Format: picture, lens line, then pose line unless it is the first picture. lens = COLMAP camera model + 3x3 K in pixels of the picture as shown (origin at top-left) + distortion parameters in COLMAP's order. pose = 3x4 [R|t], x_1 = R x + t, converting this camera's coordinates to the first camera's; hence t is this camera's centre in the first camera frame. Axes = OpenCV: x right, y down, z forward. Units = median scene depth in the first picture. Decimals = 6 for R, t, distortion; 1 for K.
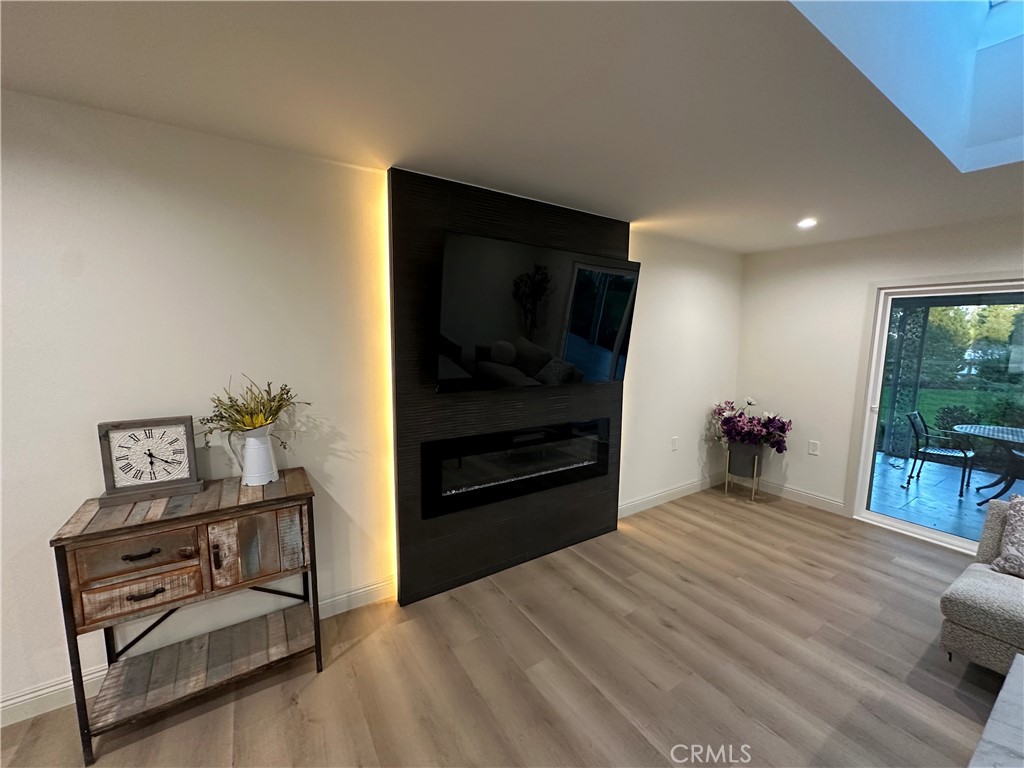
lens RADIAL K [[407.3, 0, 514.9], [0, 407.3, 384.5], [0, 0, 1]] dist [-0.002398, 0.000369]
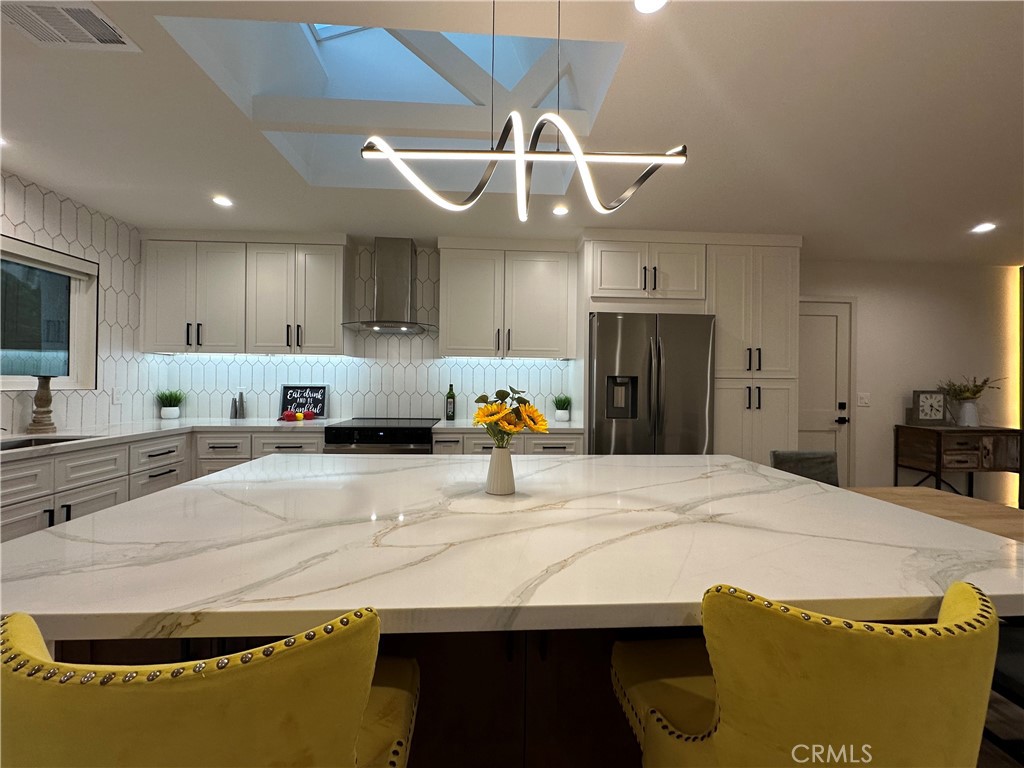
lens RADIAL K [[407.3, 0, 513.0], [0, 407.3, 383.5], [0, 0, 1]] dist [-0.002398, 0.000369]
pose [[0.868521, -0.004310, -0.495633, -0.905629], [-0.058918, 0.991974, -0.111872, 0.220911], [0.492137, 0.126365, 0.861297, -1.059063]]
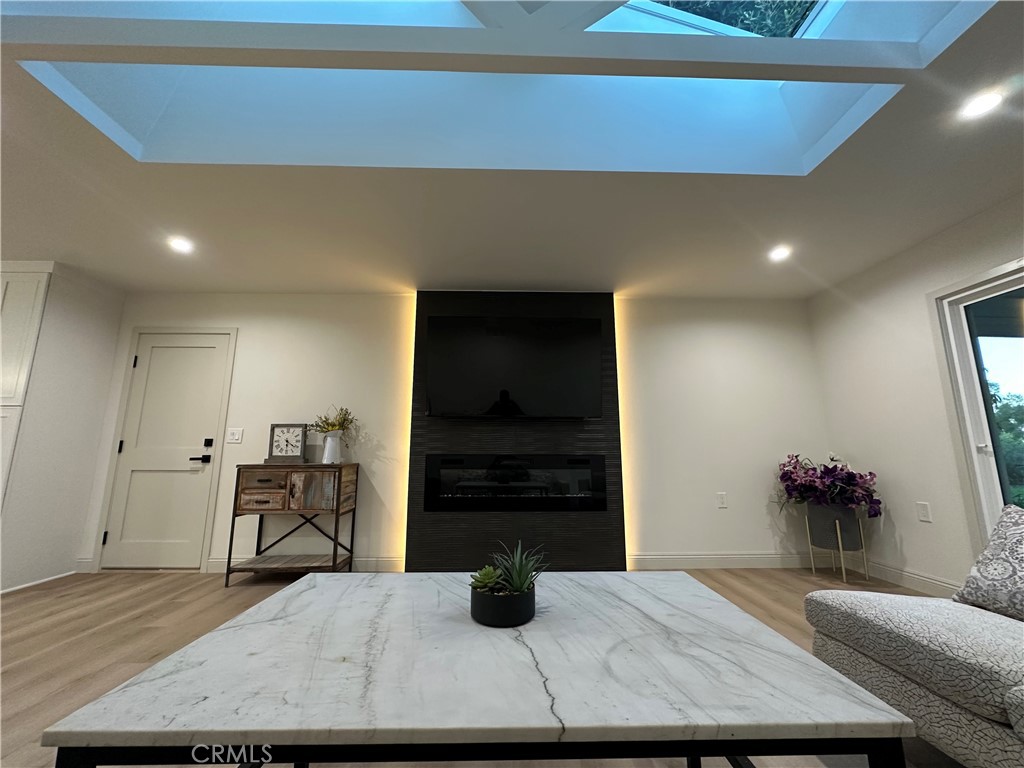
lens RADIAL K [[407.3, 0, 512.1], [0, 407.3, 383.9], [0, 0, 1]] dist [-0.002398, 0.000369]
pose [[0.851241, -0.103585, -0.514449, 0.576229], [-0.052840, 0.958424, -0.280413, 0.207657], [0.522107, 0.265882, 0.810377, -0.070255]]
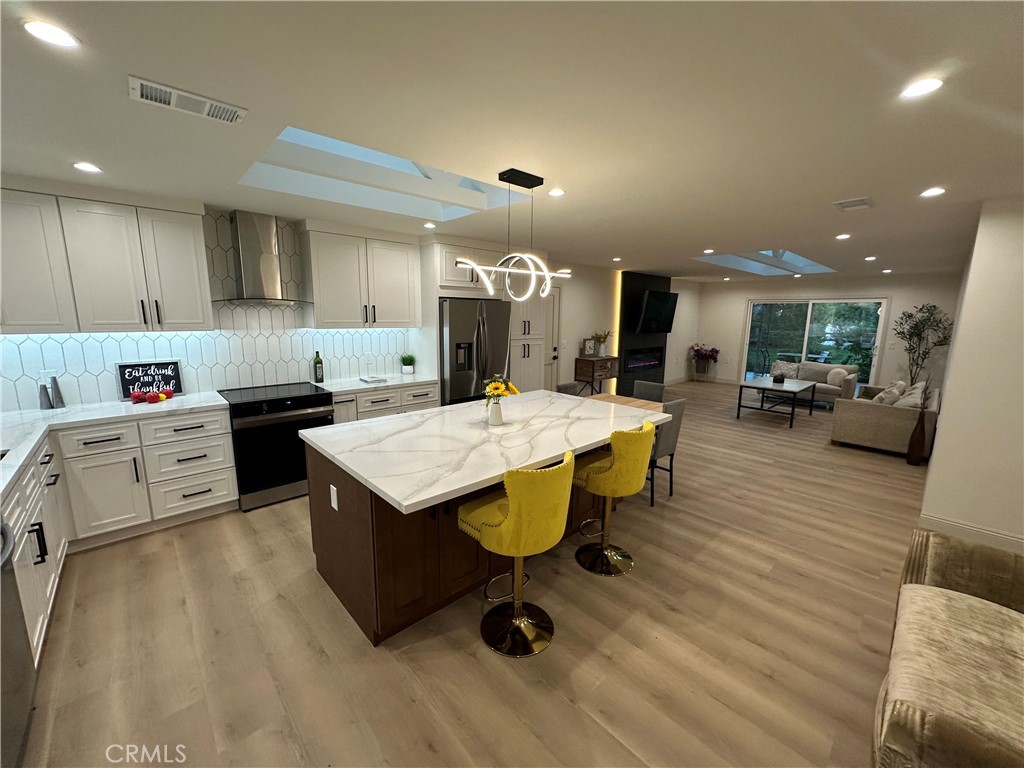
lens RADIAL K [[407.3, 0, 512.6], [0, 407.3, 383.7], [0, 0, 1]] dist [-0.002398, 0.000369]
pose [[0.985069, -0.031178, 0.169315, -1.213589], [0.022524, 0.998351, 0.052796, 0.157898], [-0.170682, -0.048194, 0.984147, -1.523249]]
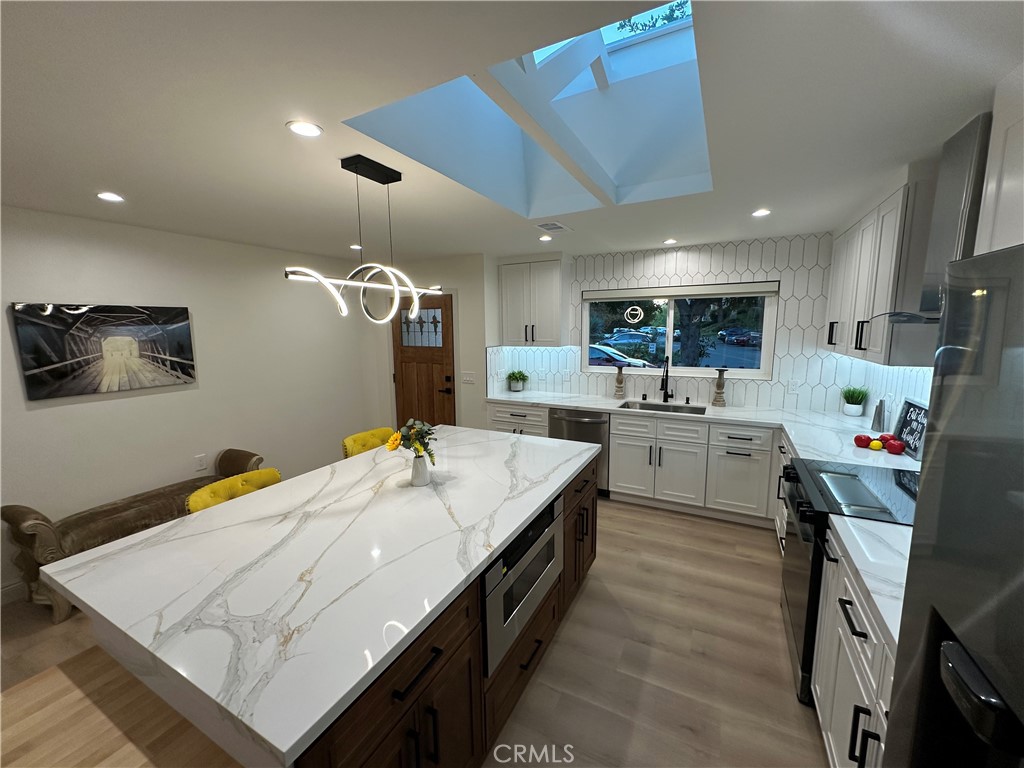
lens RADIAL K [[407.3, 0, 511.6], [0, 407.3, 381.5], [0, 0, 1]] dist [-0.002398, 0.000369]
pose [[-0.874206, 0.062456, -0.481522, -0.942031], [-0.059459, 0.970460, 0.233821, -0.024493], [0.481901, 0.233038, -0.844668, -0.158292]]
